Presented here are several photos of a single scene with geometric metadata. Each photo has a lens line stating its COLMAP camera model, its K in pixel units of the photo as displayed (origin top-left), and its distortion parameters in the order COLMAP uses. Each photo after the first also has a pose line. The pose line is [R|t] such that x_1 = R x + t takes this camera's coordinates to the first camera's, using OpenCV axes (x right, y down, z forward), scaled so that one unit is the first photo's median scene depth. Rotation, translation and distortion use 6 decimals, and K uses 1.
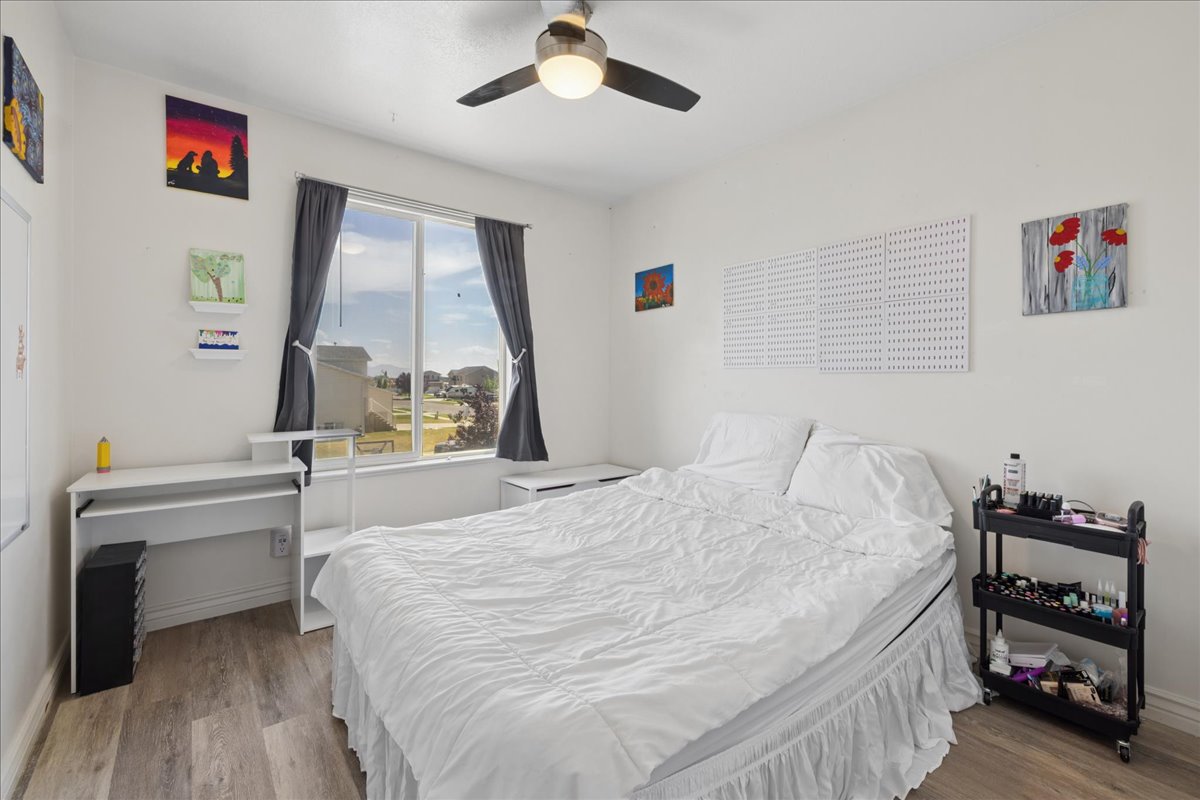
lens RADIAL K [[512.8, 0, 582.3], [0, 512.8, 379.4], [0, 0, 1]] dist [0.008292, -0.001751]
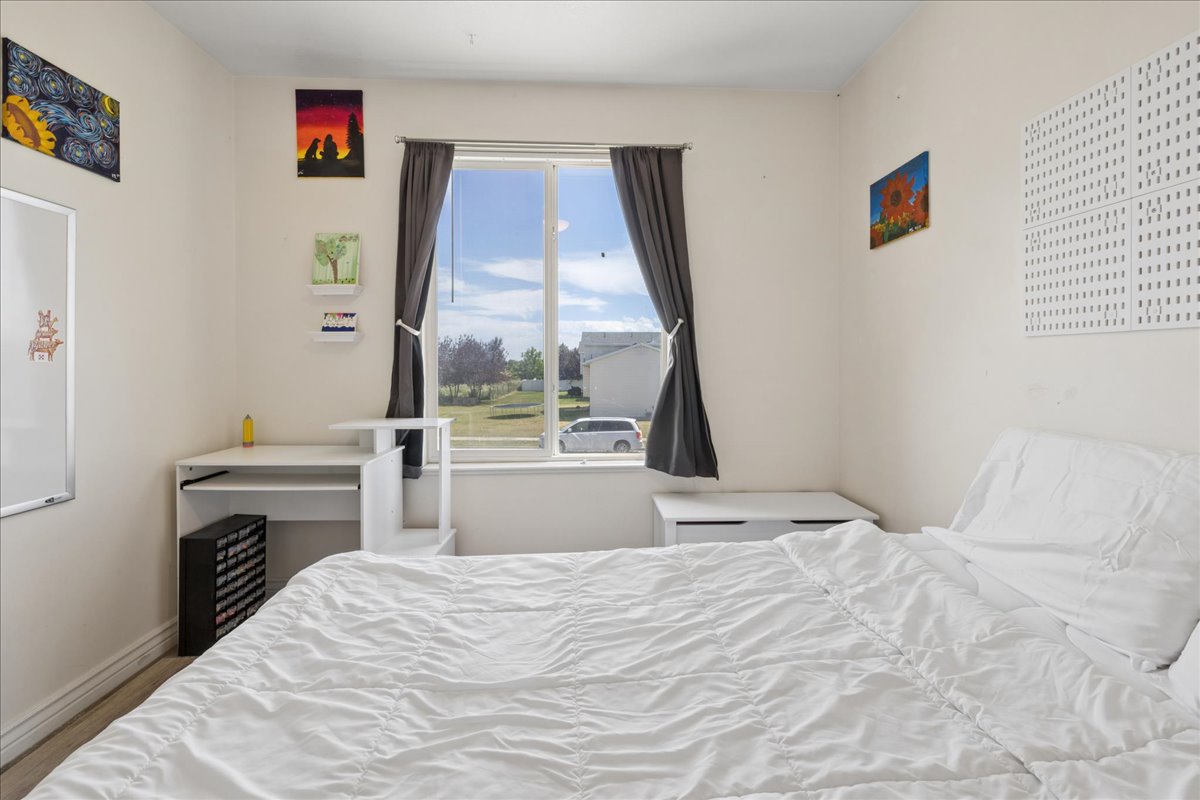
lens RADIAL K [[512.8, 0, 606.1], [0, 512.8, 362.6], [0, 0, 1]] dist [0.008292, -0.001751]
pose [[0.819500, -0.001874, -0.573076, 0.283850], [0.000744, 0.999997, -0.002205, 0.003583], [0.573079, 0.001380, 0.819499, 0.474834]]
